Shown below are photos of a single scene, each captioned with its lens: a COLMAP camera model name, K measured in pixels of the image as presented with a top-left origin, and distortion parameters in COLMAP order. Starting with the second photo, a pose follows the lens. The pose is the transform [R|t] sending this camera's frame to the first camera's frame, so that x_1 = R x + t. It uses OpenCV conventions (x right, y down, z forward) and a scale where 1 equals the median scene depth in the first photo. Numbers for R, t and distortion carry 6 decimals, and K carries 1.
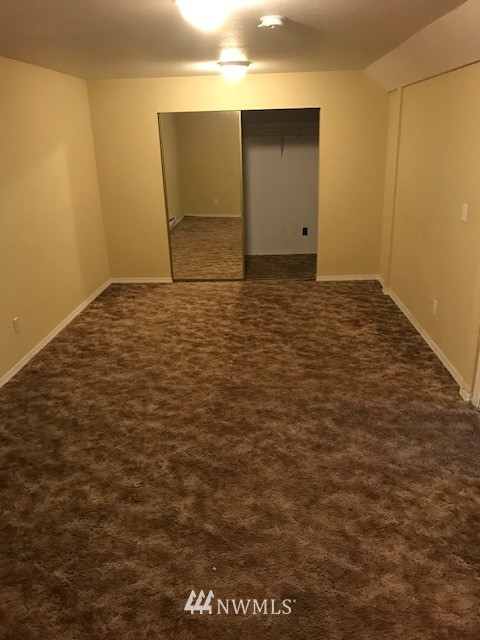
lens RADIAL K [[522.3, 0, 240.0], [0, 522.3, 320.0], [0, 0, 1]] dist [-0.013546, -0.008490]
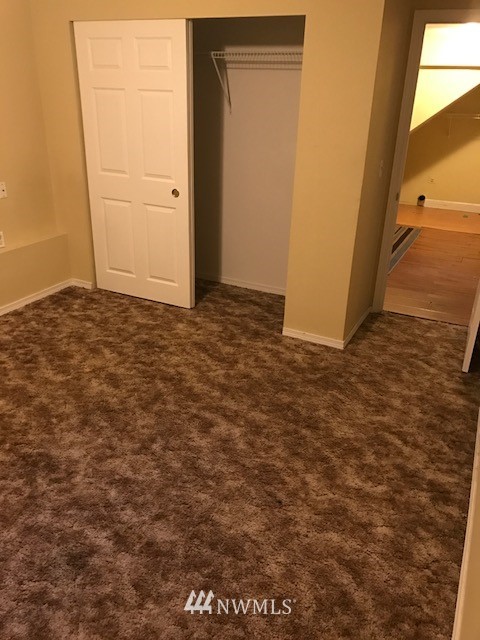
lens RADIAL K [[522.3, 0, 240.0], [0, 522.3, 320.0], [0, 0, 1]] dist [-0.013546, -0.008490]
pose [[-0.915791, -0.169777, 0.364010, -0.481572], [0.121685, 0.746408, 0.654269, -0.489589], [-0.382780, 0.643468, -0.662894, 1.497848]]
